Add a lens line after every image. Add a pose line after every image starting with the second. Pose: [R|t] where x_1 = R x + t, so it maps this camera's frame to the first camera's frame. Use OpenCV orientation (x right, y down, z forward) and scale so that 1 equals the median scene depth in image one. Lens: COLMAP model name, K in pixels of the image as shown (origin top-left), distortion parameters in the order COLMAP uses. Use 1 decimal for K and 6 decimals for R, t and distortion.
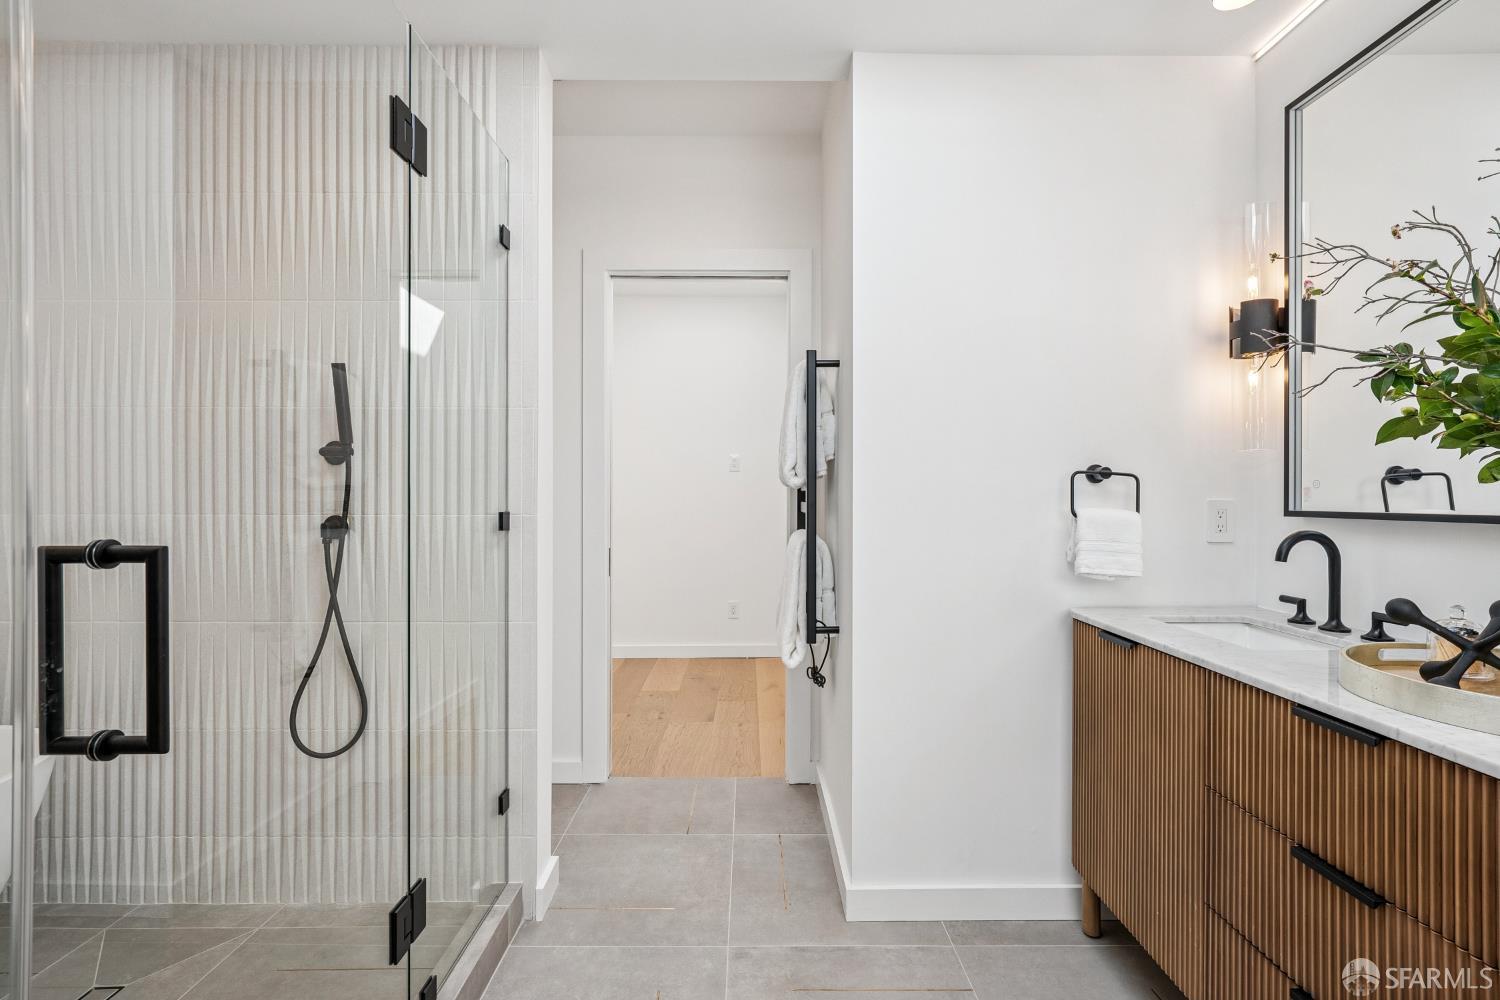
lens RADIAL K [[687.2, 0, 746.8], [0, 687.2, 496.3], [0, 0, 1]] dist [-0.002208, 0.000522]
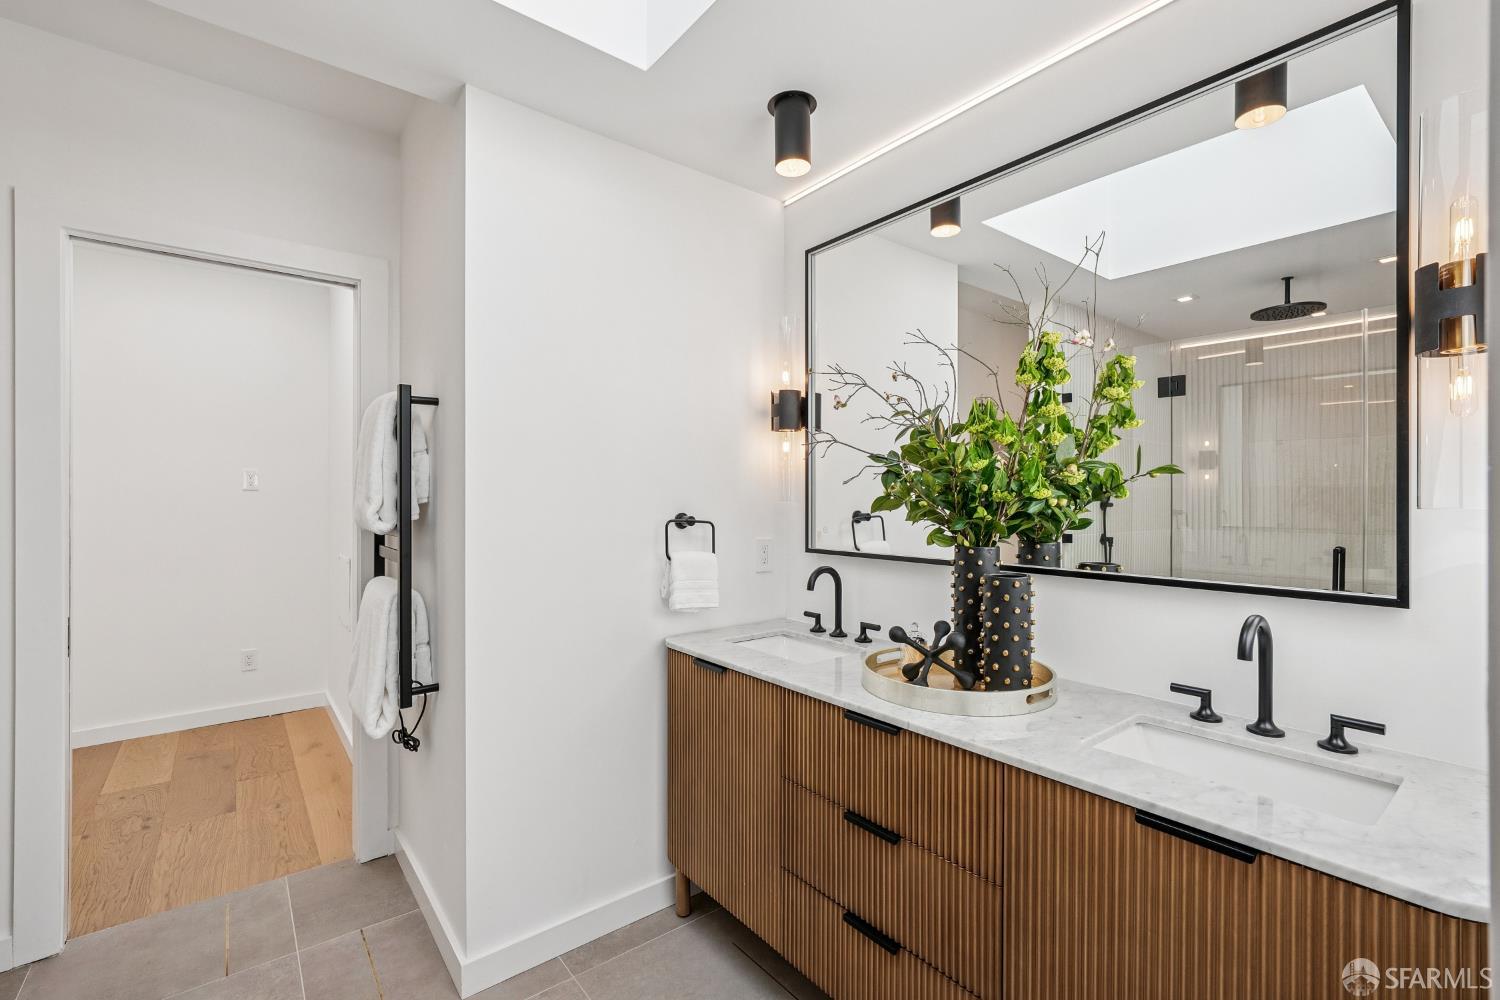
lens RADIAL K [[666.8, 0, 750.0], [0, 666.8, 495.8], [0, 0, 1]] dist [-0.009735, 0.004711]
pose [[0.784161, -0.001070, 0.620557, -0.115664], [0.001524, 0.999999, -0.000202, -0.079615], [-0.620556, 0.001104, 0.784161, 0.034921]]
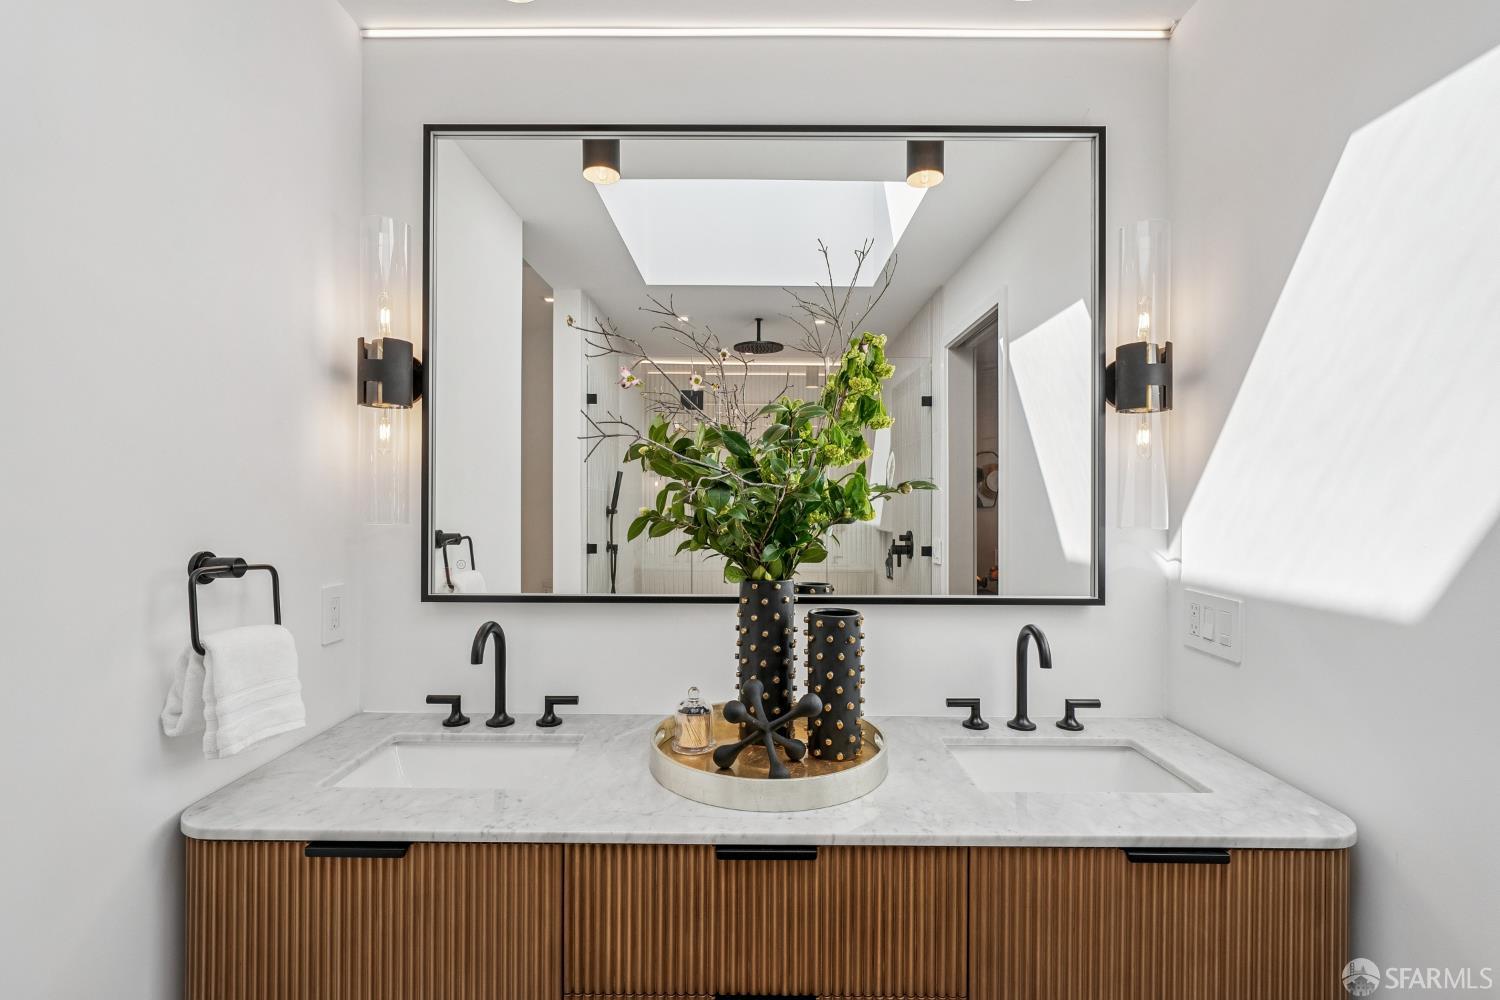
lens RADIAL K [[697.3, 0, 750.1], [0, 697.3, 494.5], [0, 0, 1]] dist [-0.001722, -0.000143]
pose [[-0.003022, 0.002389, 0.999993, -0.084439], [-0.006633, 0.999975, -0.002409, -0.101854], [-0.999973, -0.006640, -0.003006, 0.574729]]
